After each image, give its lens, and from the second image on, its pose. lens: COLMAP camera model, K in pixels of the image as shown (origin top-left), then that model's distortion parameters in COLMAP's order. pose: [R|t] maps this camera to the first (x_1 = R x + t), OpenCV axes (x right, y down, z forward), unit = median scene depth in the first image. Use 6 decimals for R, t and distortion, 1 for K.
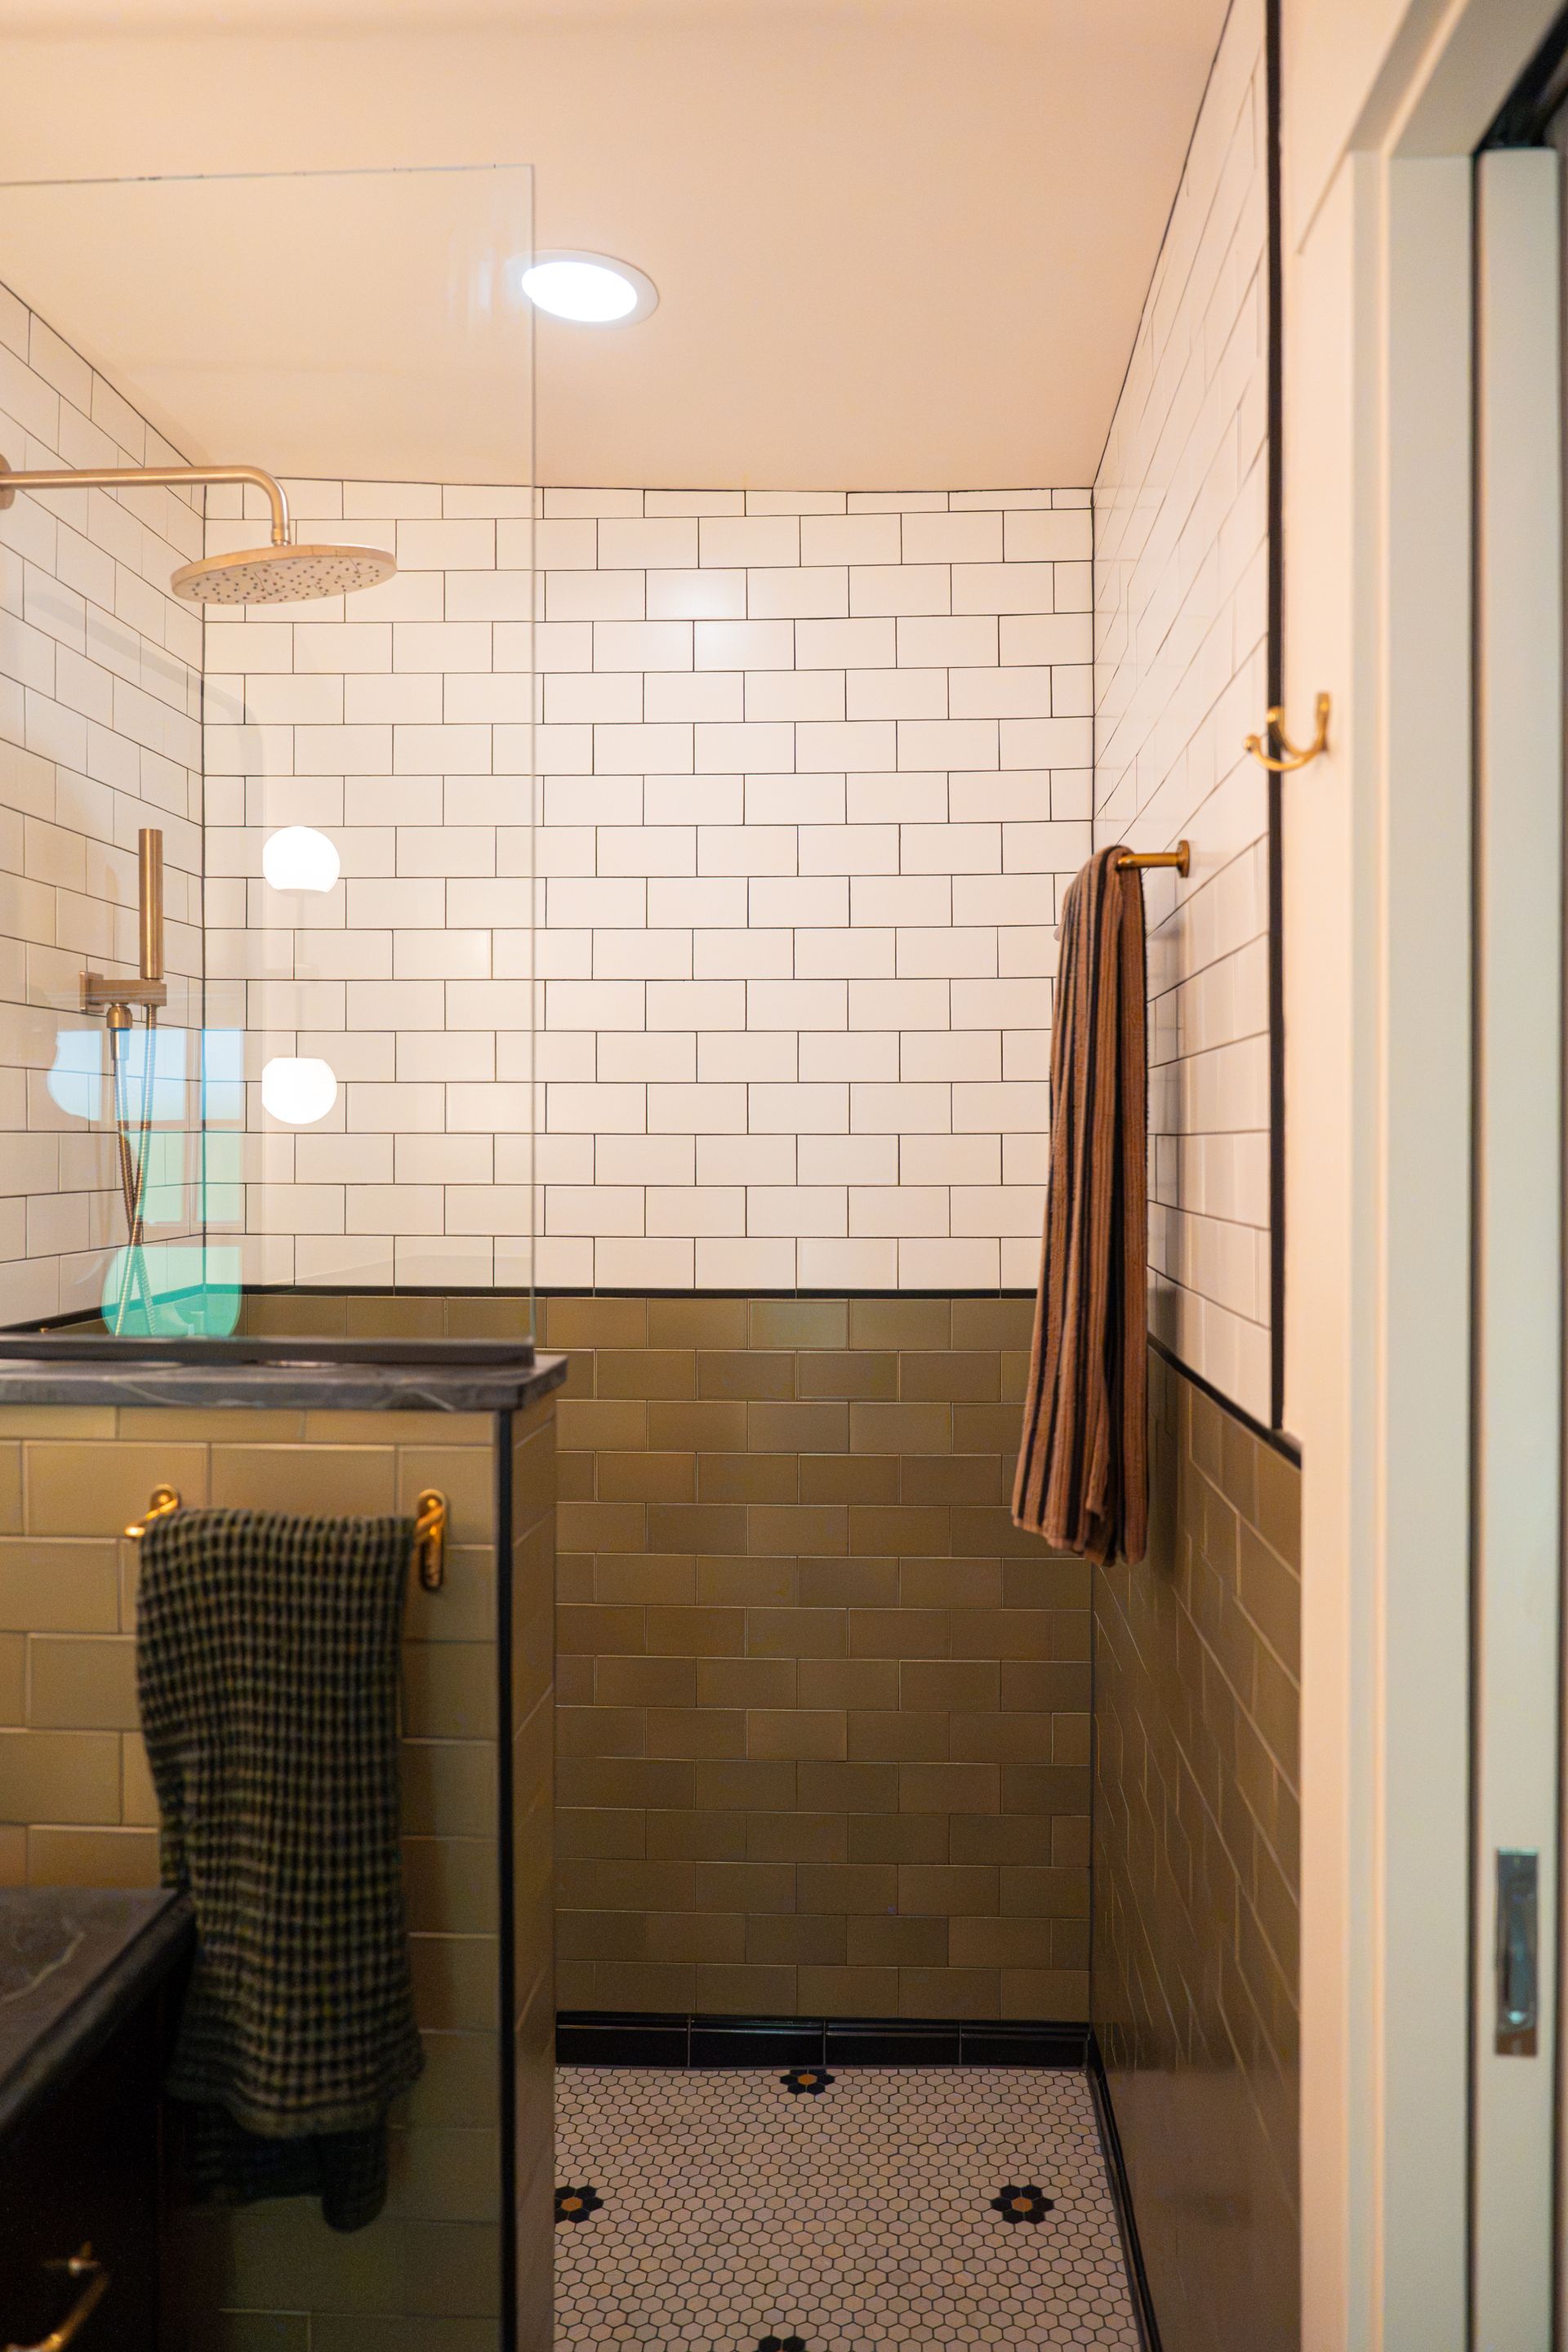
lens RADIAL K [[1663.8, 0, 791.9], [0, 1663.8, 1159.0], [0, 0, 1]] dist [-0.012674, -0.001465]
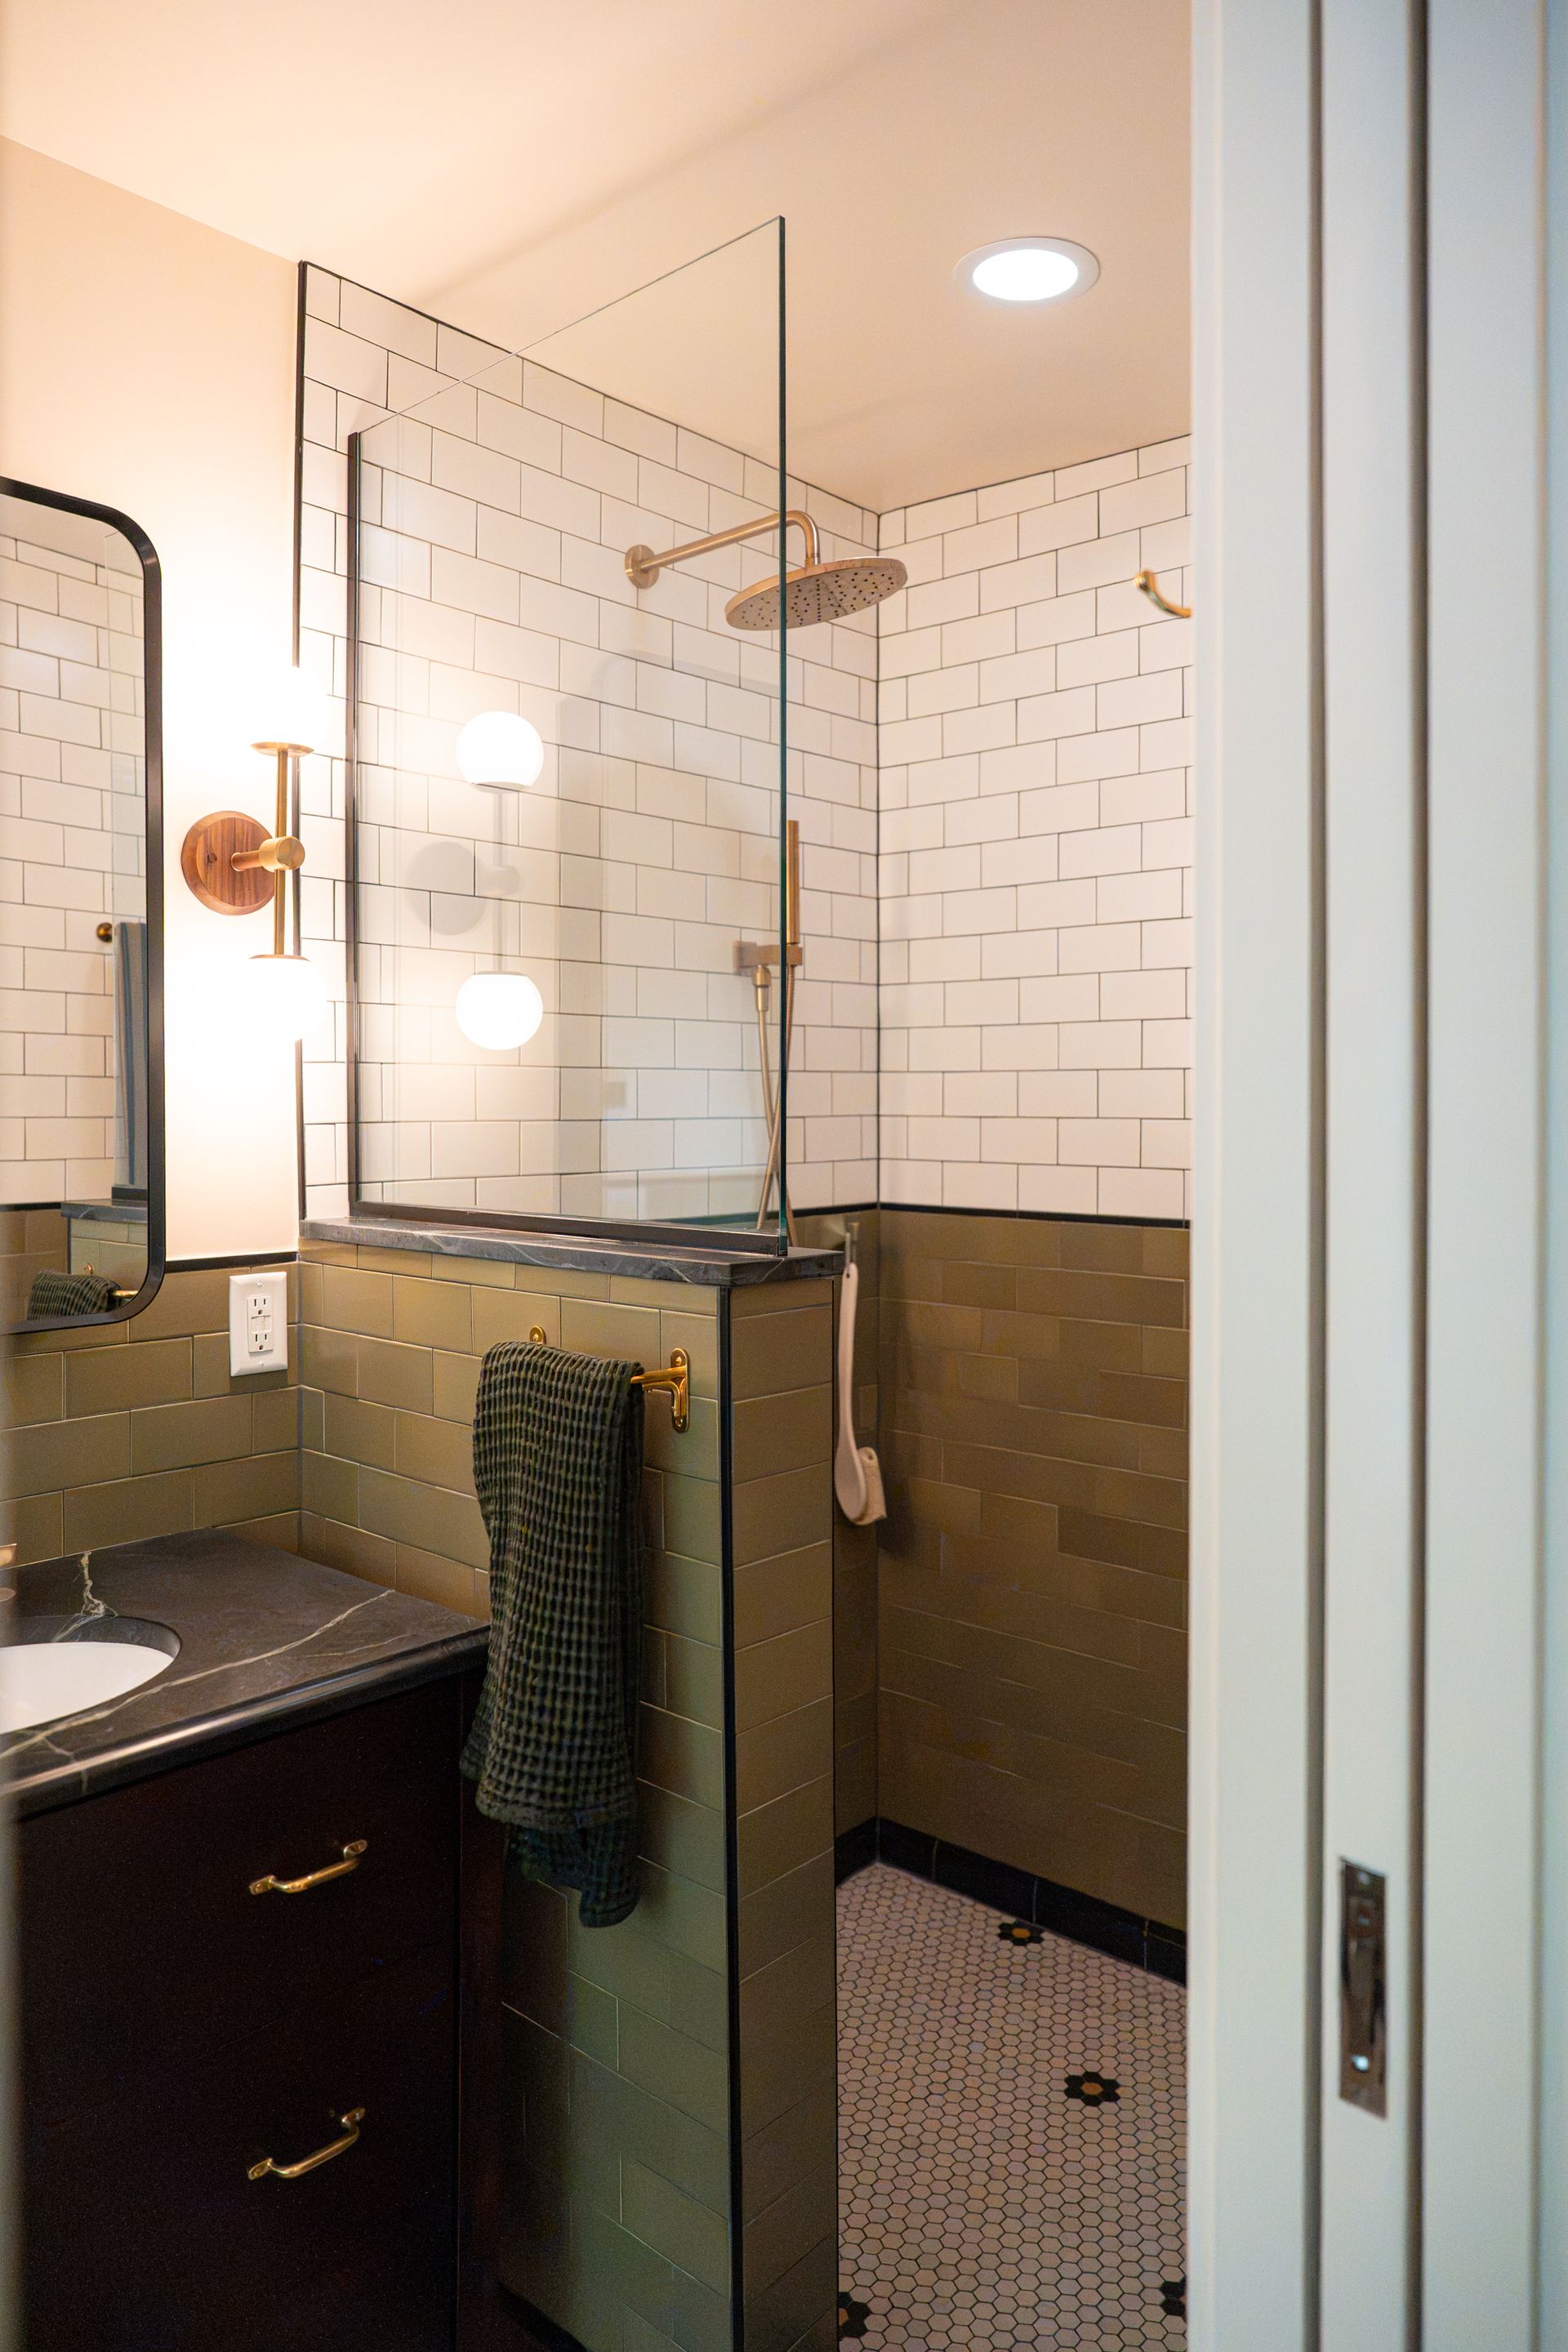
lens RADIAL K [[1613.6, 0, 735.3], [0, 1613.6, 1112.2], [0, 0, 1]] dist [0.001883, 0.005816]
pose [[0.769145, 0.009771, -0.638999, 0.523855], [-0.013355, 0.999911, -0.000784, 0.024752], [0.638934, 0.009137, 0.769207, 0.107313]]
